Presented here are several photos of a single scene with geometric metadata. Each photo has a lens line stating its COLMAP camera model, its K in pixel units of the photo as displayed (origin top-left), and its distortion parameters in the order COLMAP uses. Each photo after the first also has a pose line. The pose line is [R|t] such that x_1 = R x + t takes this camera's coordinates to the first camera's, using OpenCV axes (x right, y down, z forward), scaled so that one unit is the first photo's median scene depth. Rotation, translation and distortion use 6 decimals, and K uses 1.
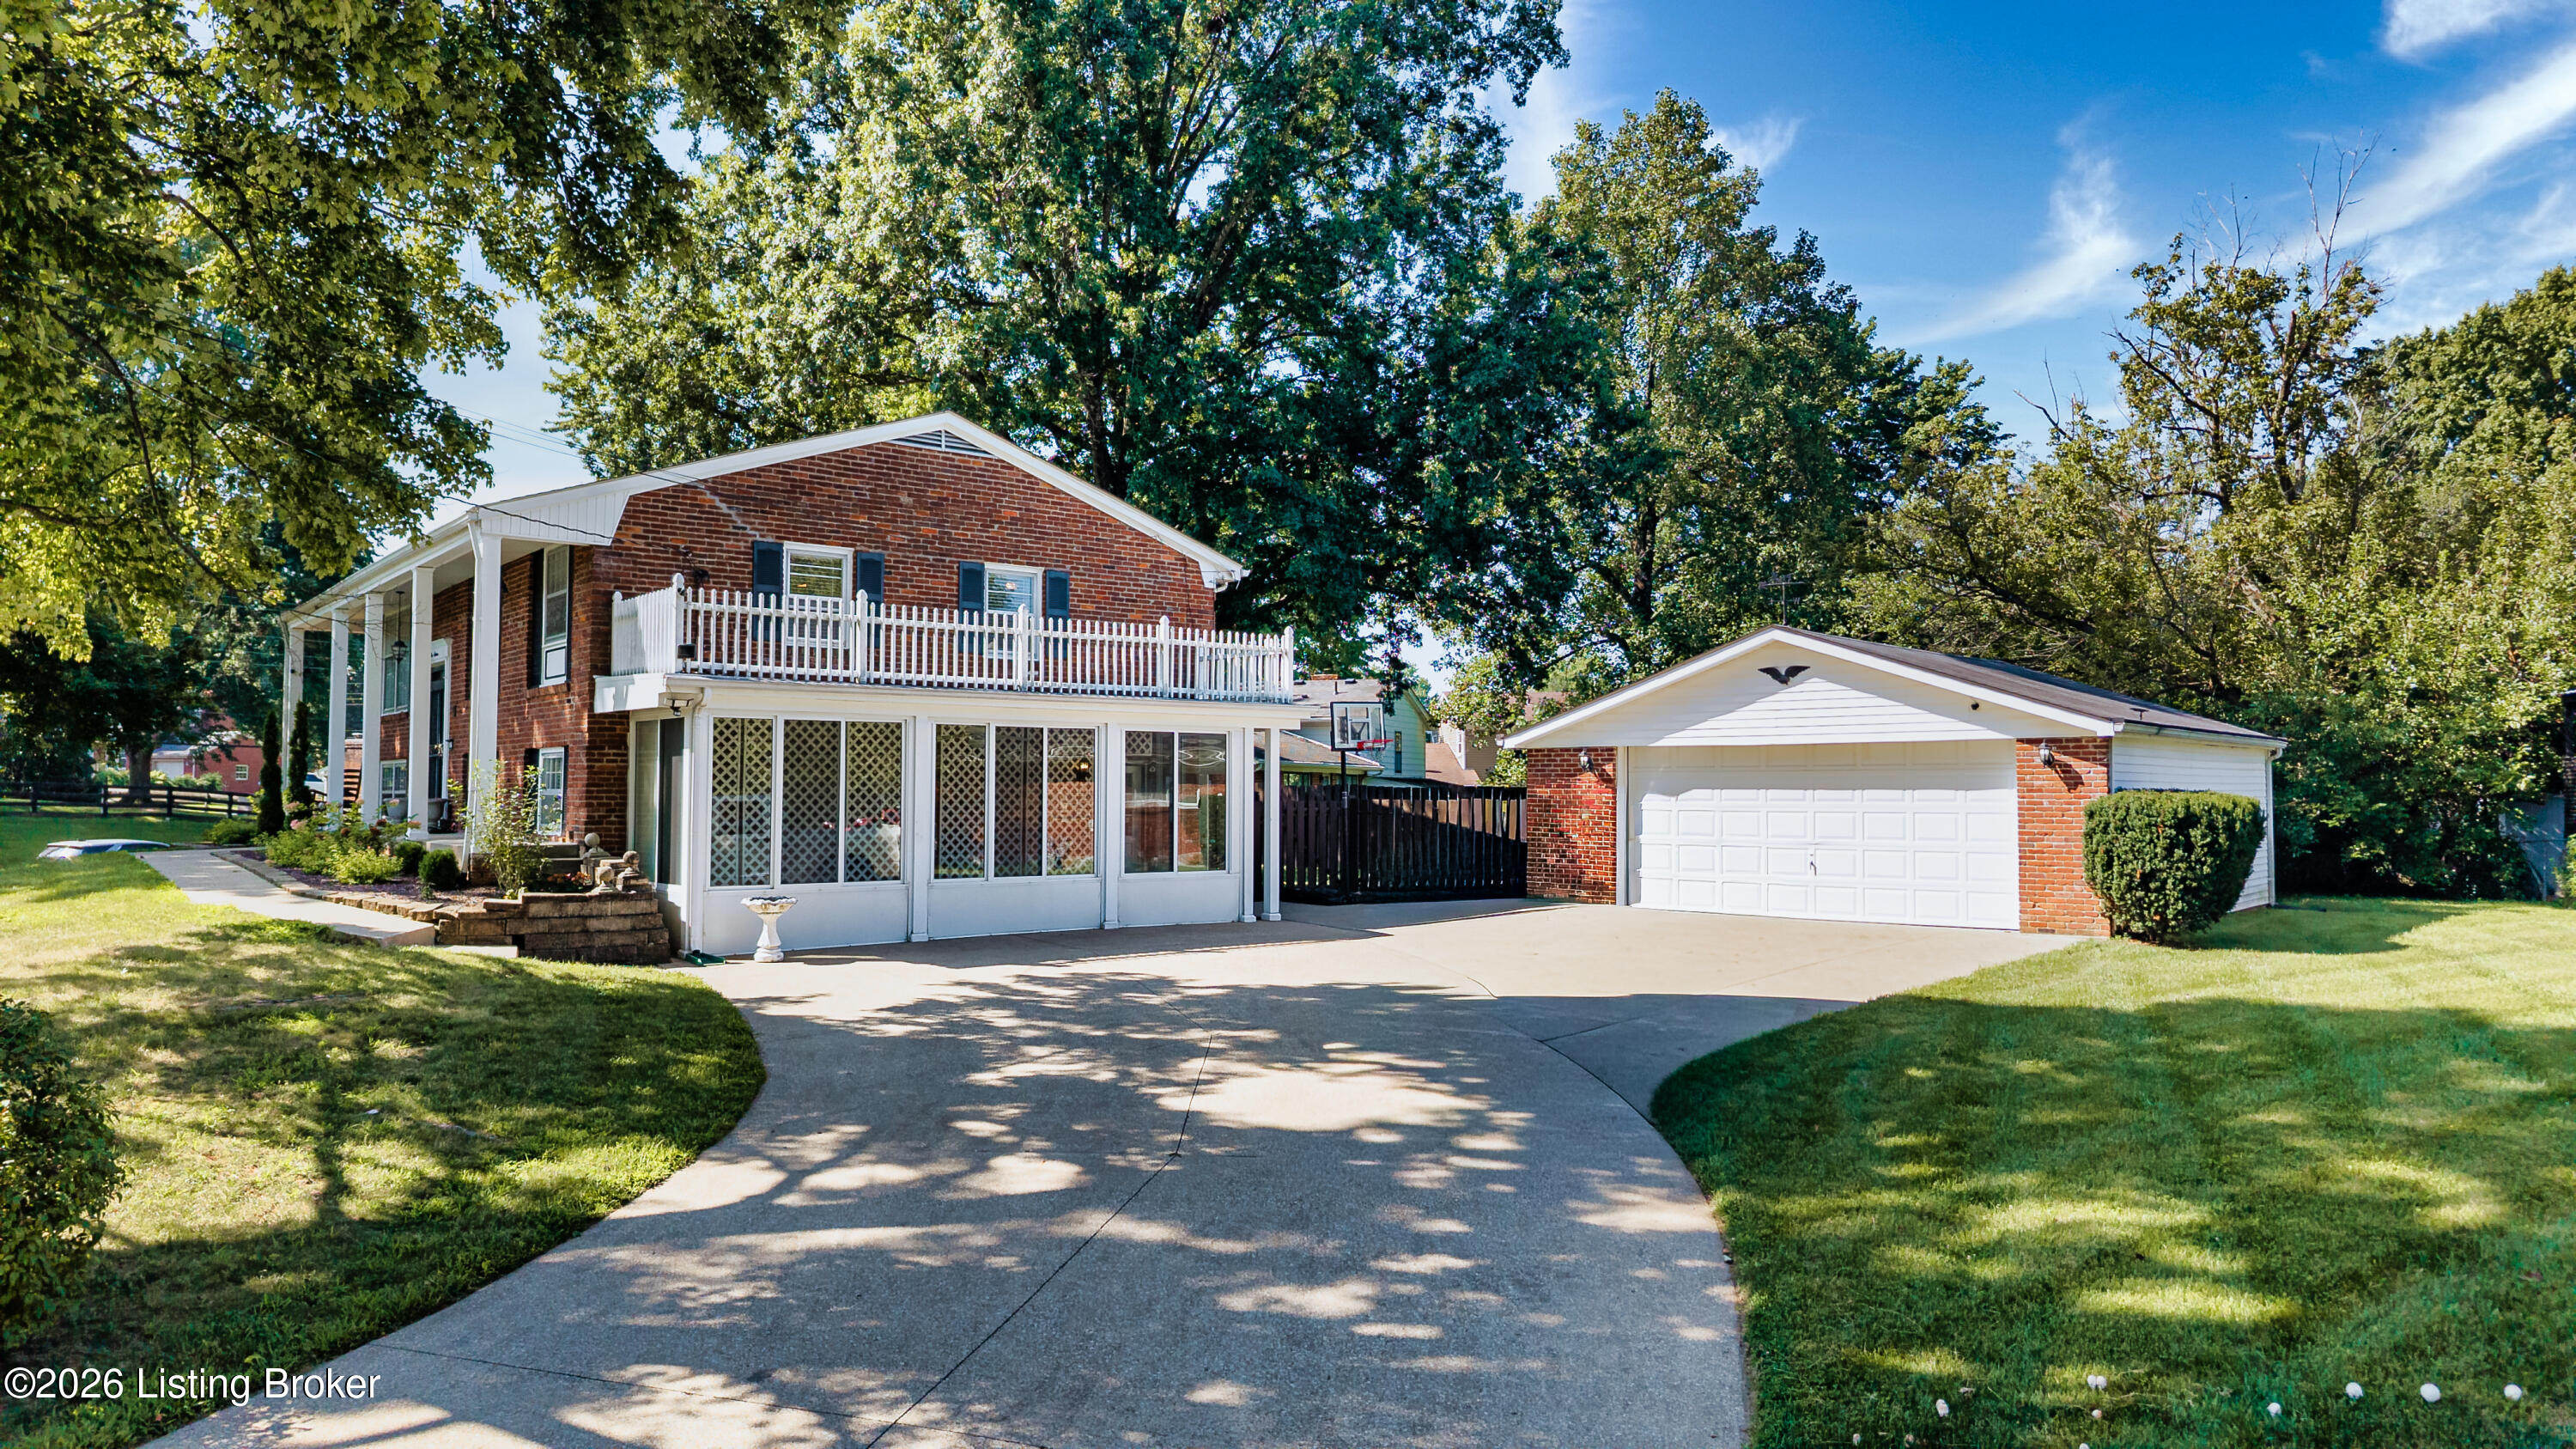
lens RADIAL K [[1775.8, 0, 1288.0], [0, 1775.8, 724.5], [0, 0, 1]] dist [0.011946, 0.001386]
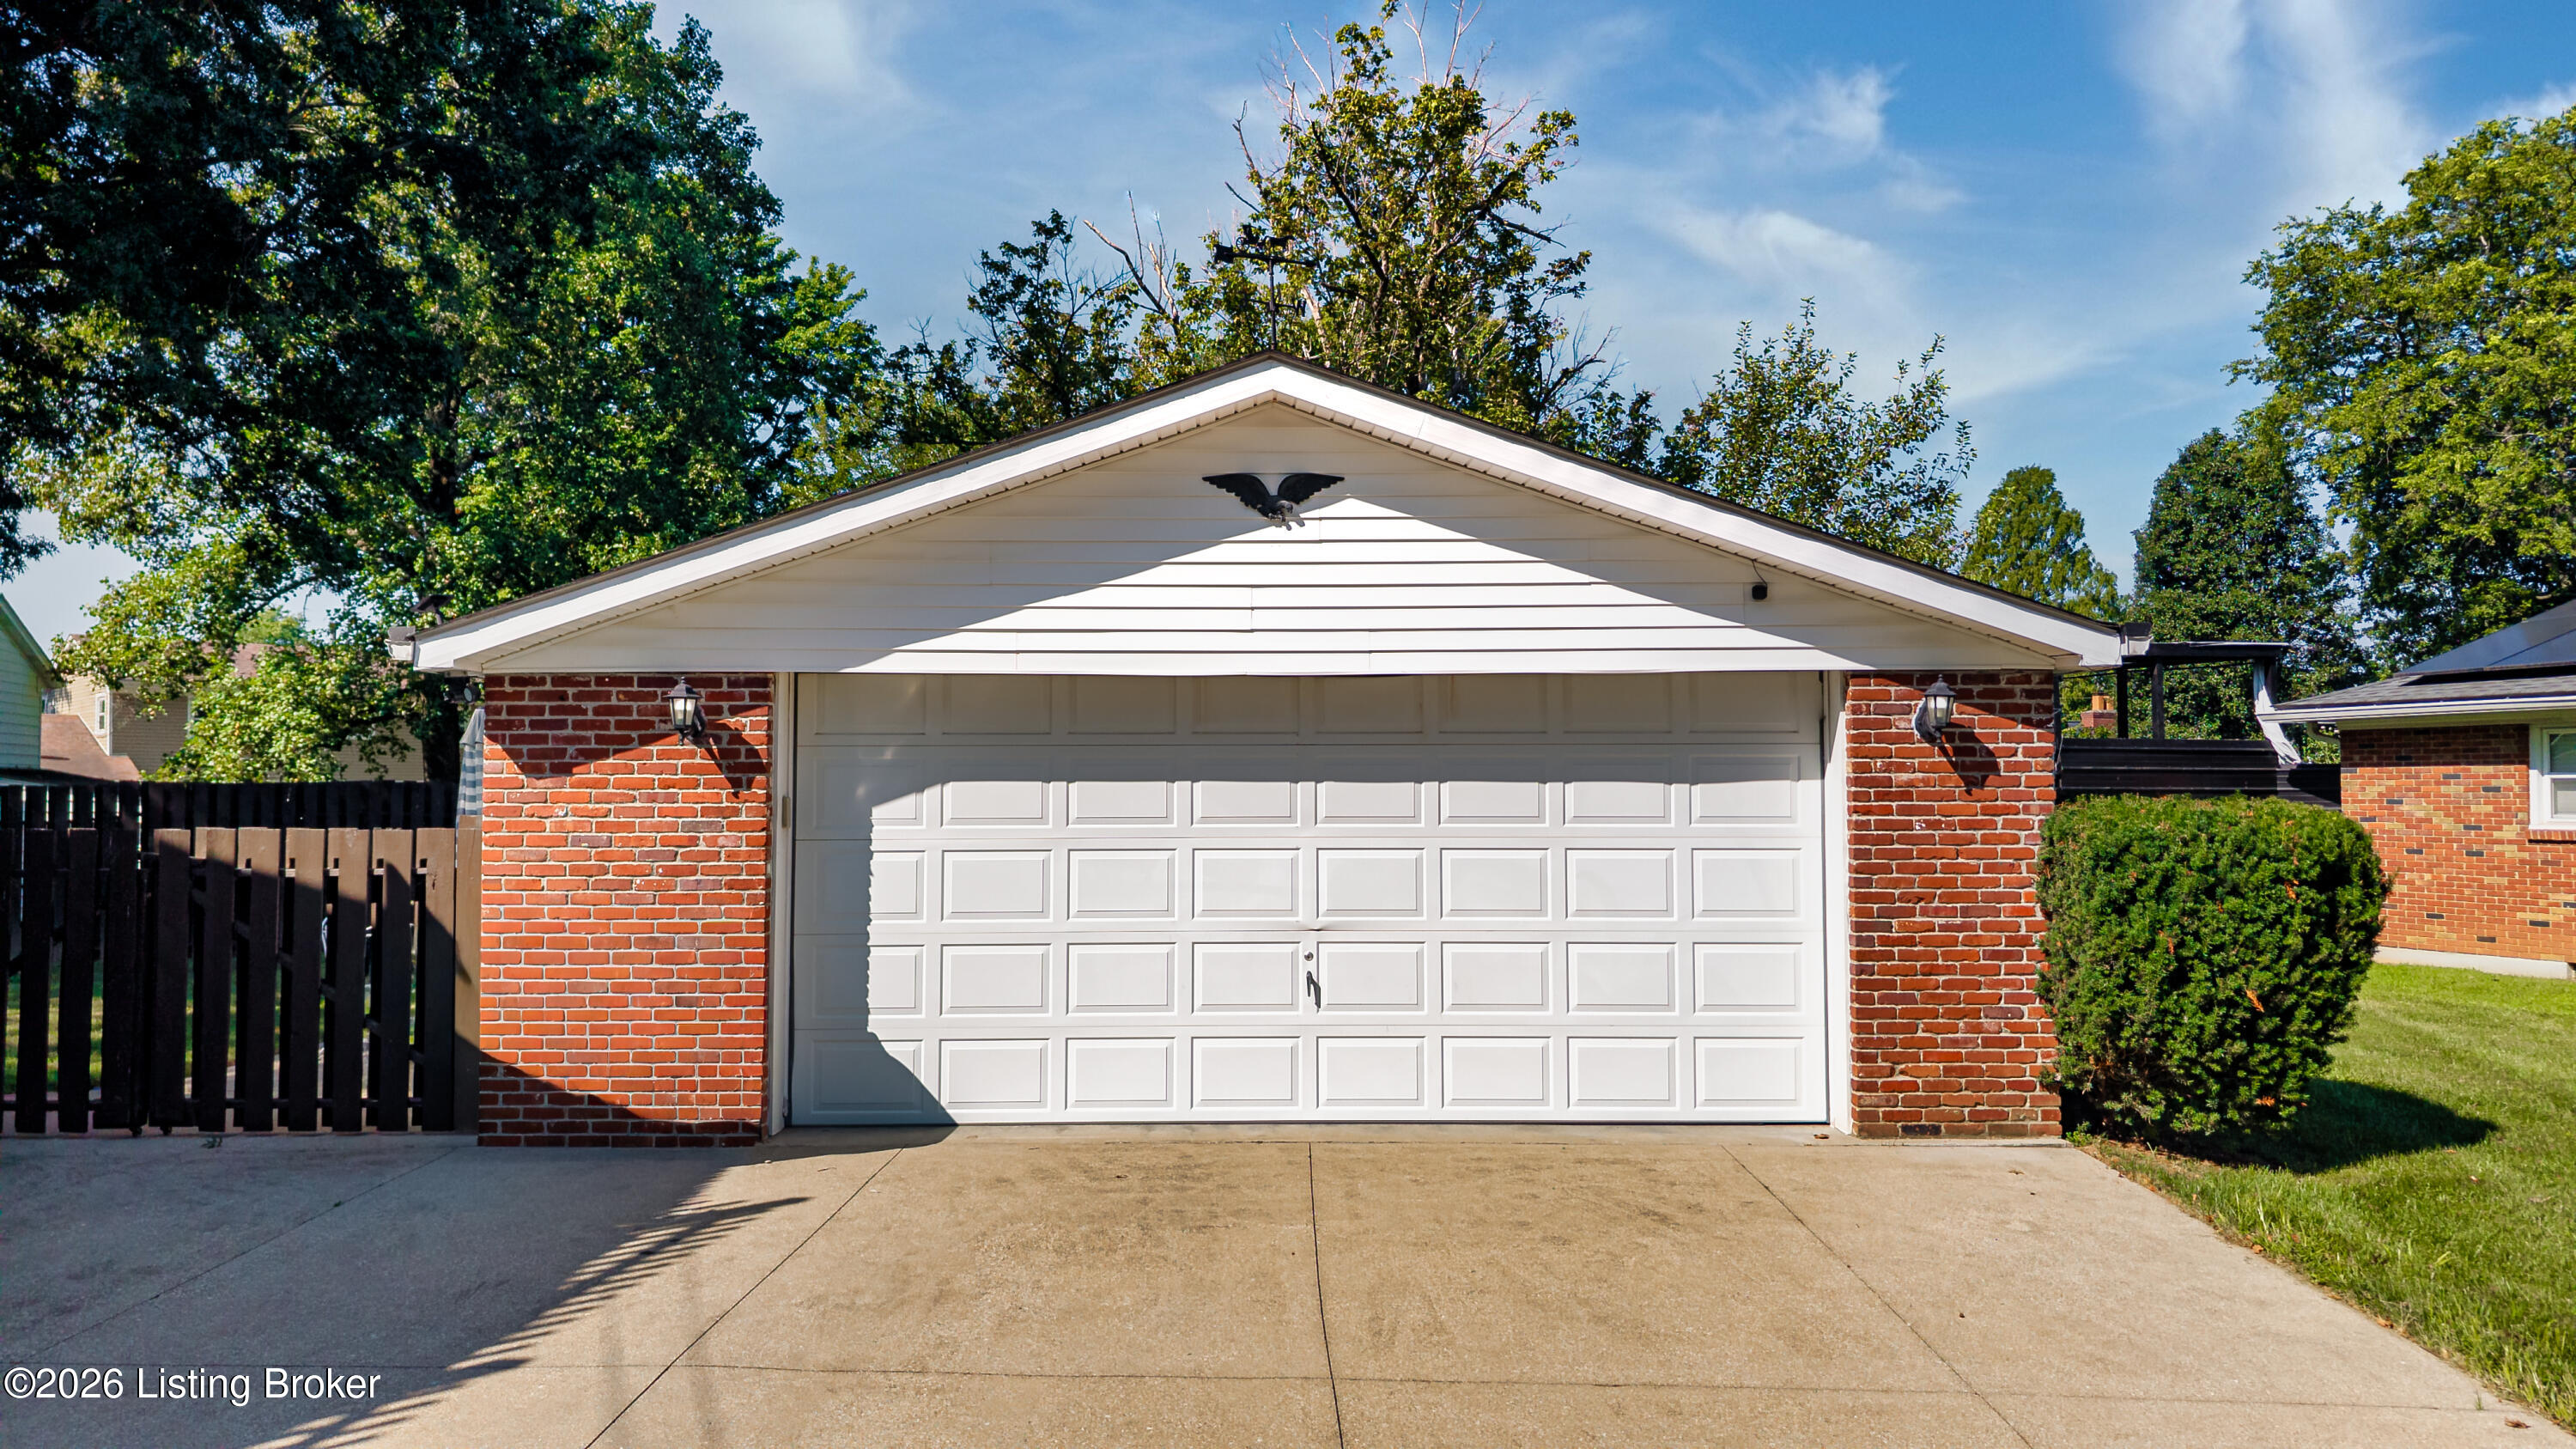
lens RADIAL K [[1775.8, 0, 1288.0], [0, 1775.8, 724.5], [0, 0, 1]] dist [0.011946, 0.001386]
pose [[0.765542, 0.022053, 0.643008, 0.033657], [-0.023707, 0.999701, -0.006061, 0.022354], [-0.642950, -0.010604, 0.765835, 0.656821]]
